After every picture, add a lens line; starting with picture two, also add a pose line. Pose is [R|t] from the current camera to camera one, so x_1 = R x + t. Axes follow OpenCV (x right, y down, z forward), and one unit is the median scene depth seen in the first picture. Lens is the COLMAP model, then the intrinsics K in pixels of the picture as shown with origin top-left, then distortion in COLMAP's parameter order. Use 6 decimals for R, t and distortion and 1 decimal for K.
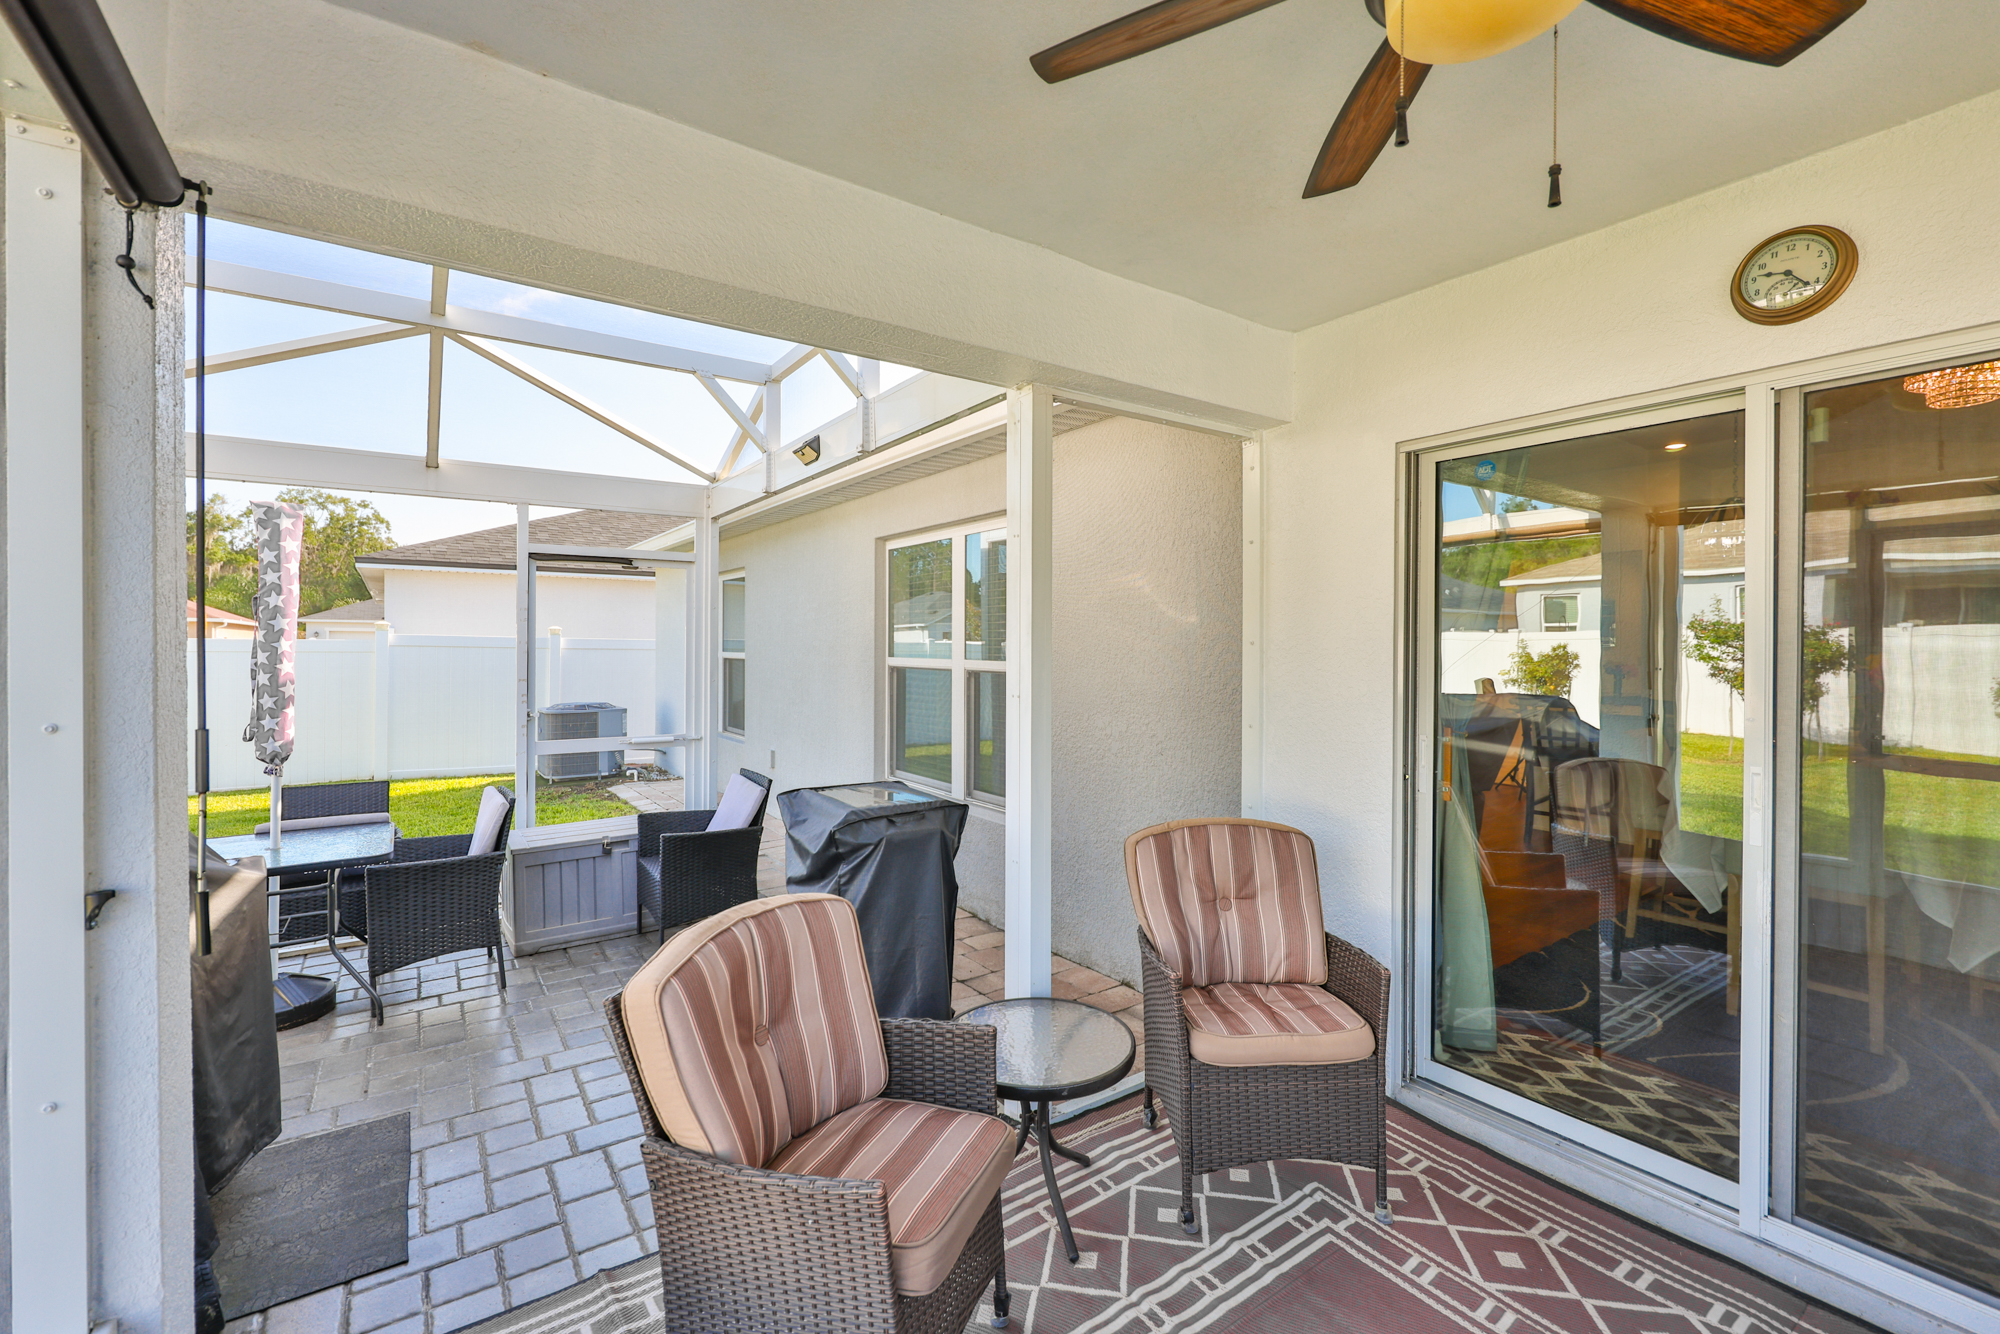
lens RADIAL K [[848.1, 0, 1016.9], [0, 848.1, 653.0], [0, 0, 1]] dist [0.005890, -0.000353]
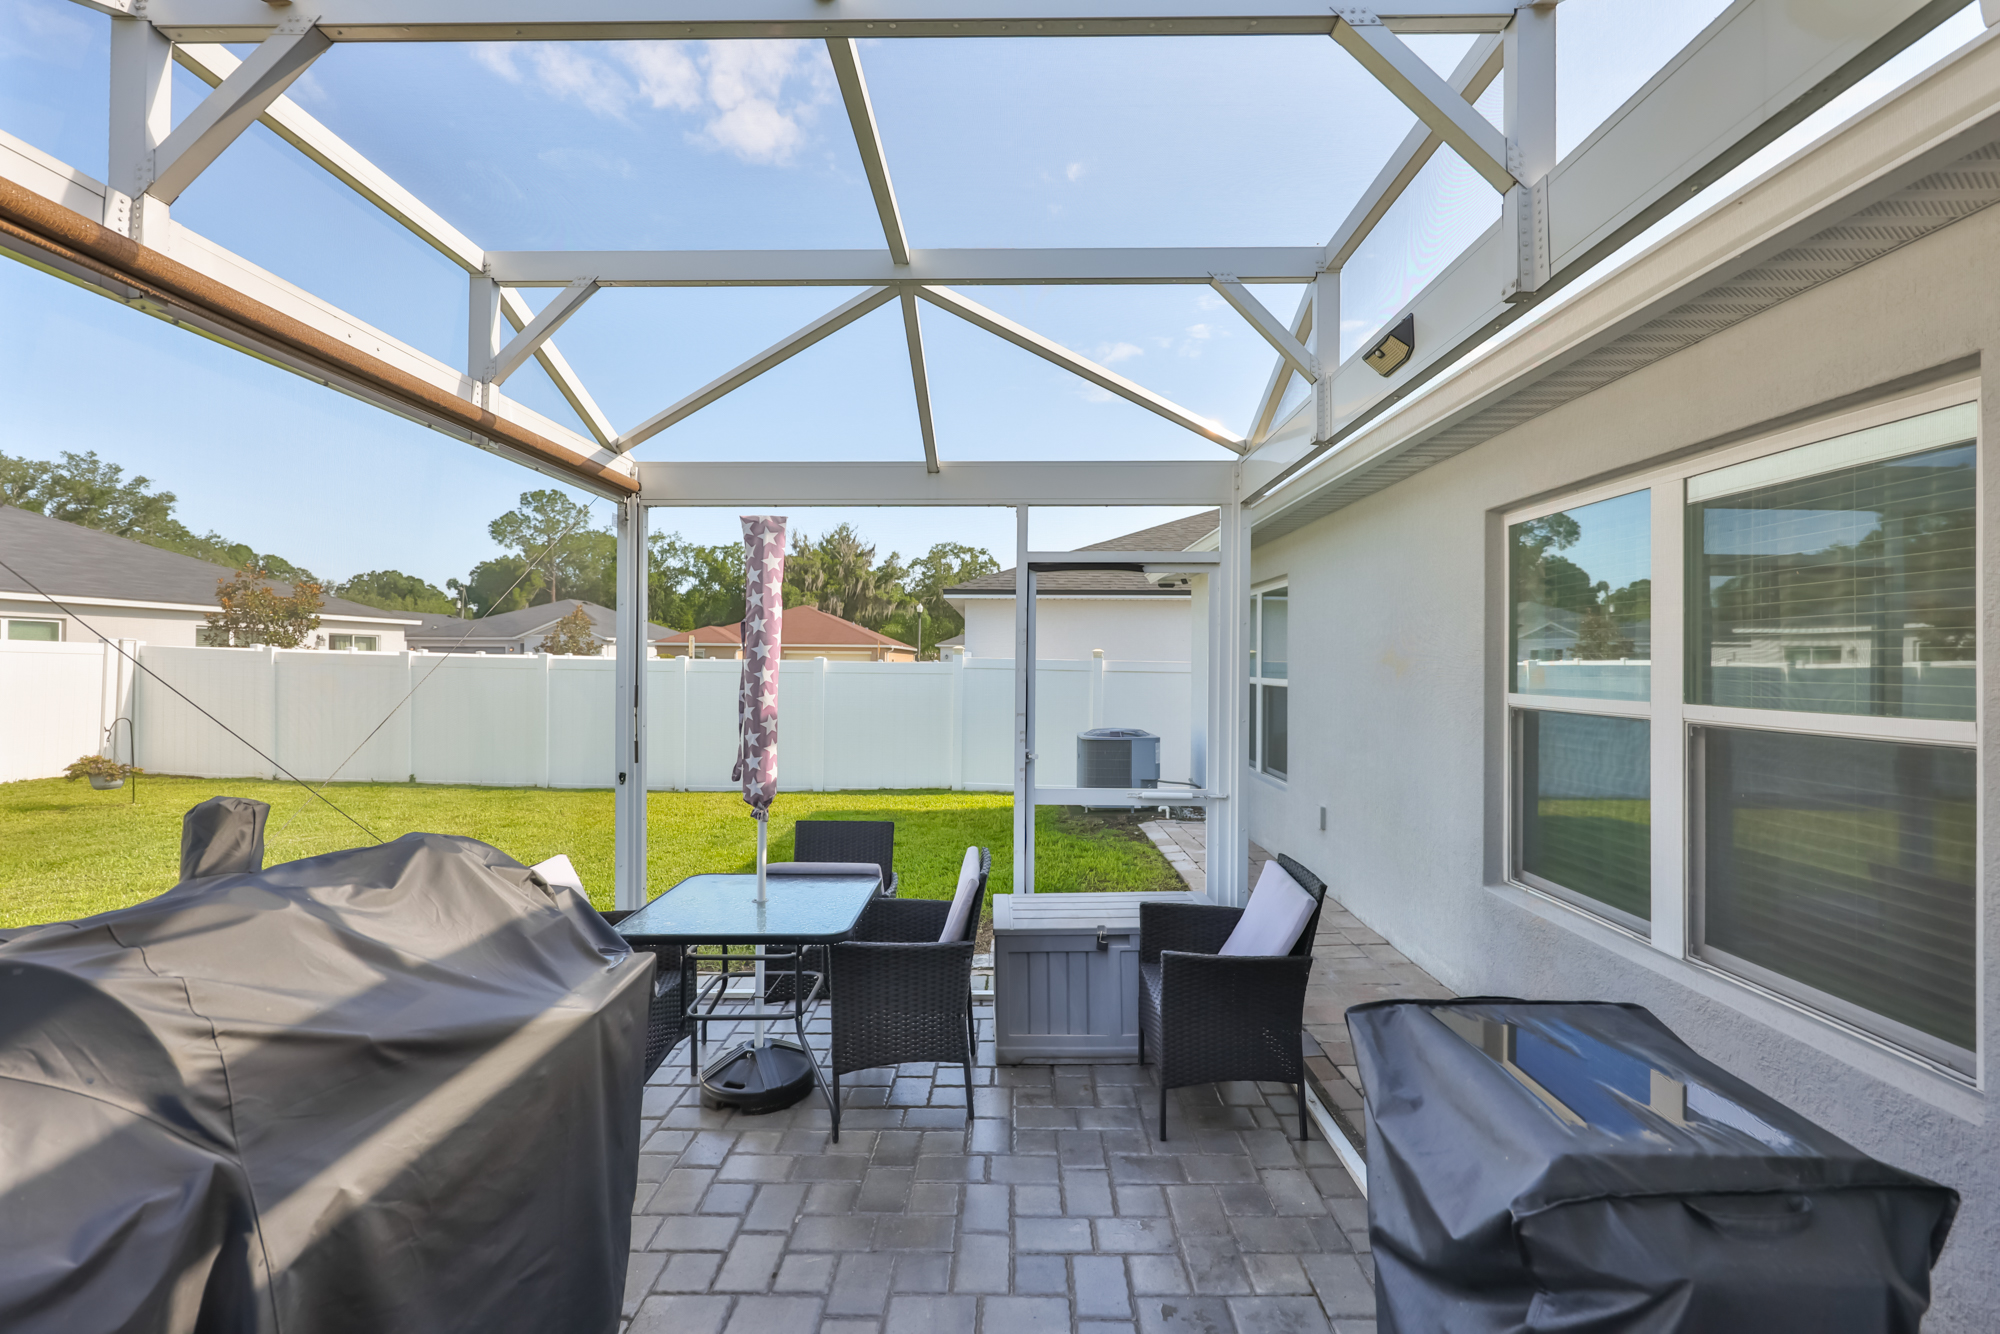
lens RADIAL K [[848.1, 0, 1011.3], [0, 848.1, 656.0], [0, 0, 1]] dist [0.005890, -0.000353]
pose [[0.809011, -0.004510, -0.587776, -0.103570], [-0.007347, 0.999815, -0.017783, -0.011844], [0.587748, 0.018705, 0.808828, 0.339787]]
